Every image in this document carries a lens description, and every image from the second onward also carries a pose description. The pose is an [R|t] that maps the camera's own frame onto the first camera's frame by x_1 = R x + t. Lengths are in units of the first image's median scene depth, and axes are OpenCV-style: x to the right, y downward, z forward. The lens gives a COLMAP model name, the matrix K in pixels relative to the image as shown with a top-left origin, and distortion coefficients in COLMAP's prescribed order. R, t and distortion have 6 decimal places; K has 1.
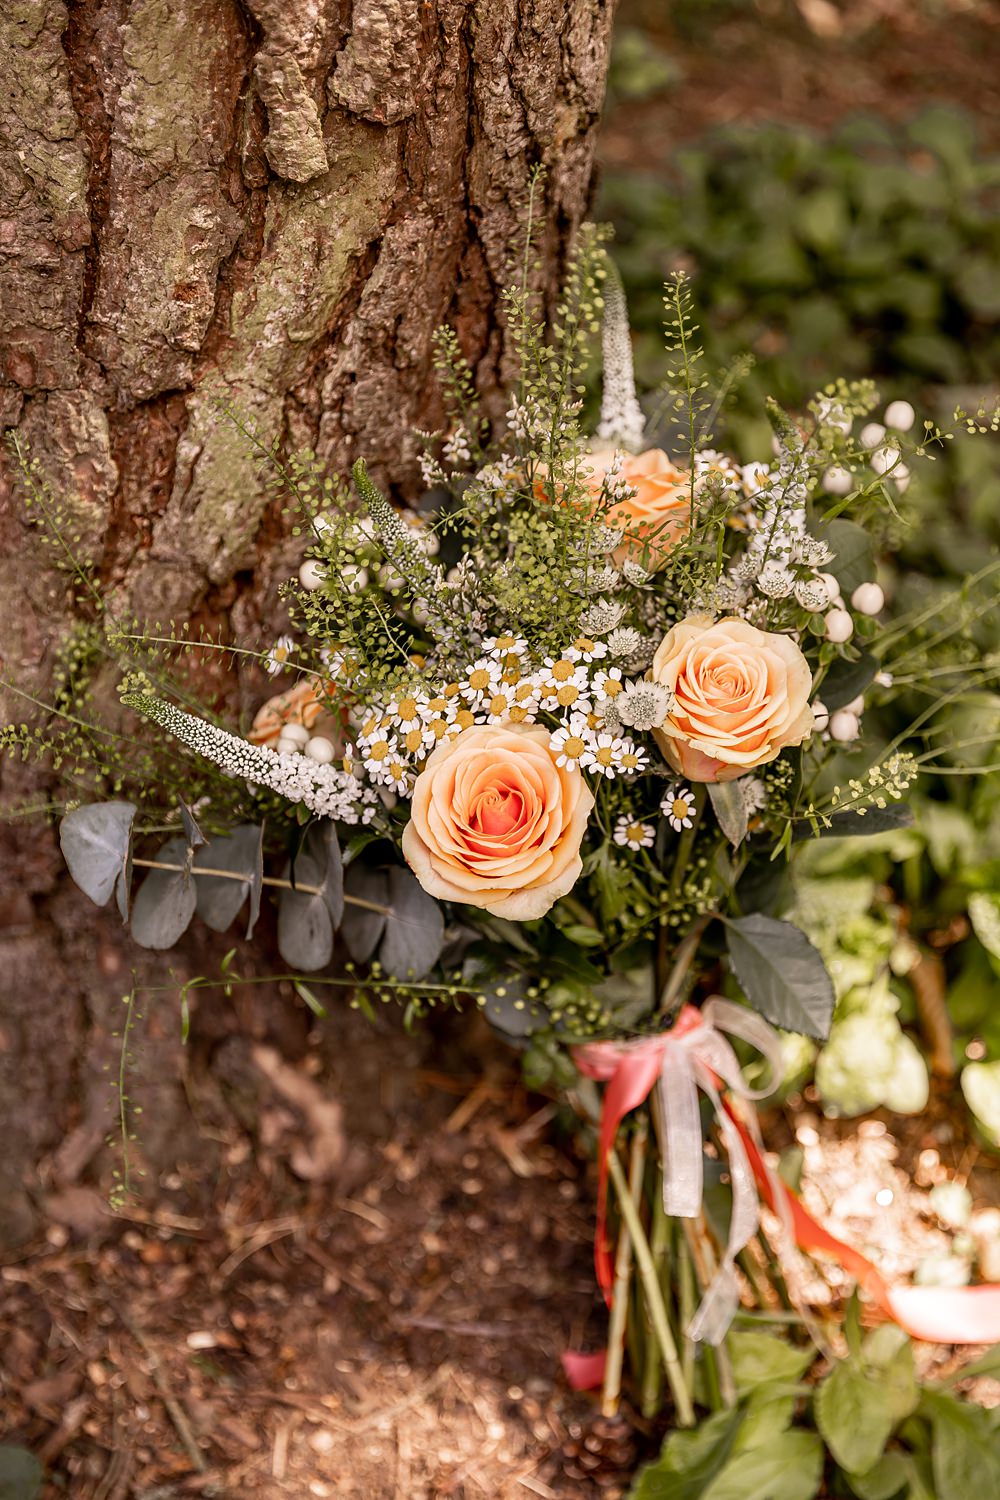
lens RADIAL K [[2759.9, 0, 497.4], [0, 2759.9, 747.7], [0, 0, 1]] dist [-0.031569, 0.000000]
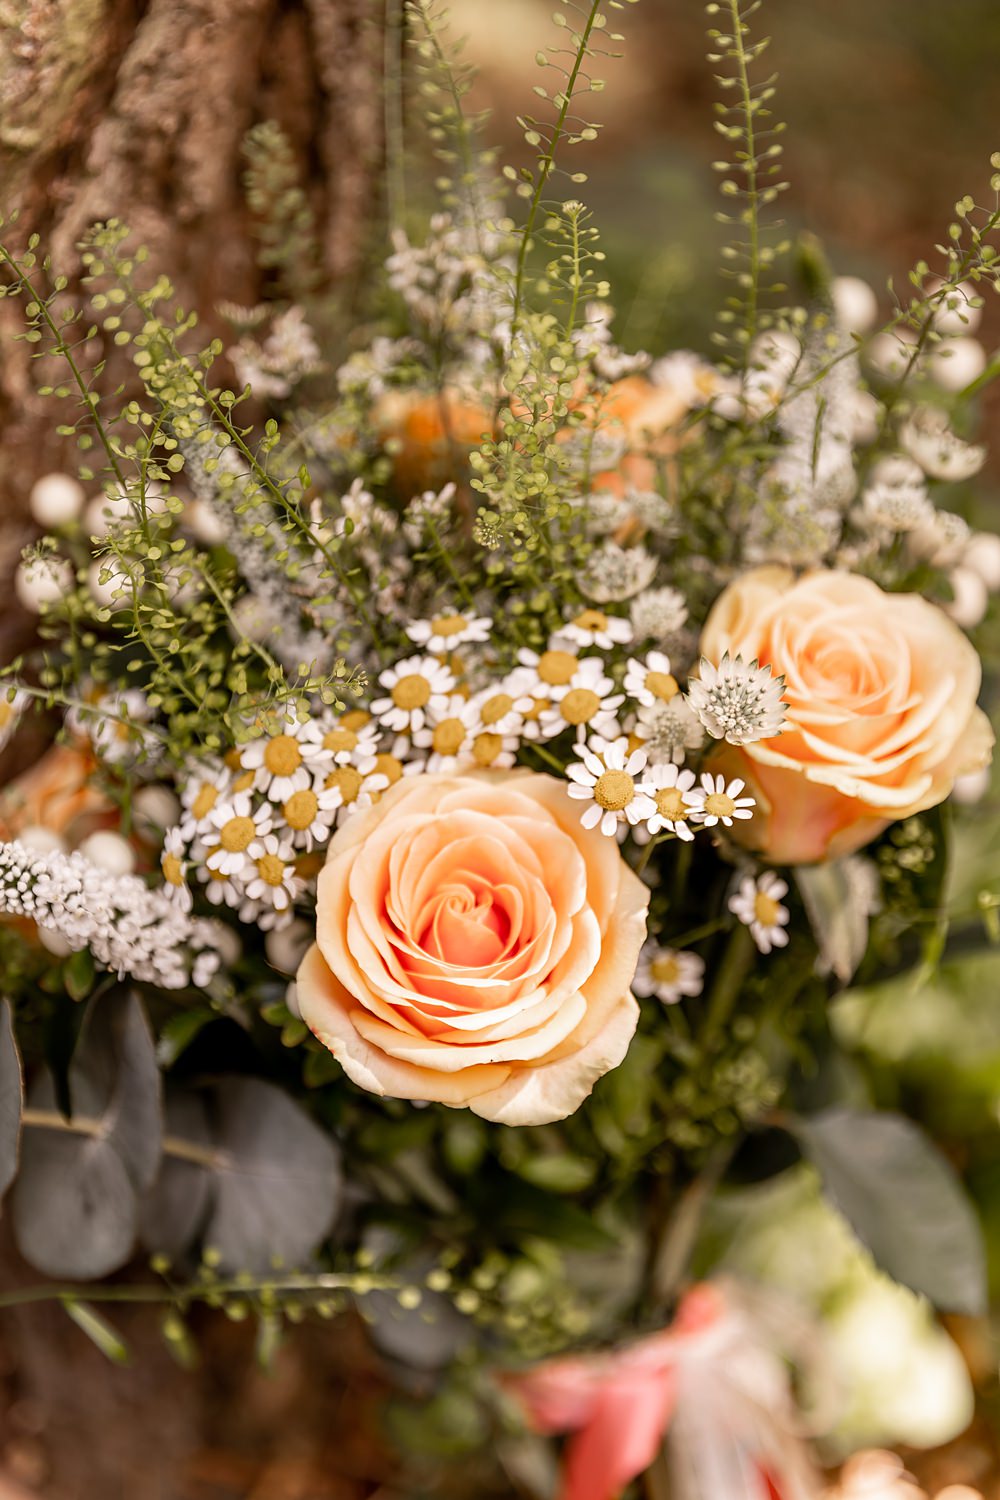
lens RADIAL K [[2739.2, 0, 504.9], [0, 2739.2, 754.2], [0, 0, 1]] dist [-0.029706, 0.000000]
pose [[0.975048, -0.056596, 0.214656, -0.104733], [0.085852, 0.987854, -0.129511, 0.058875], [-0.204719, 0.144708, 0.968065, 0.464645]]
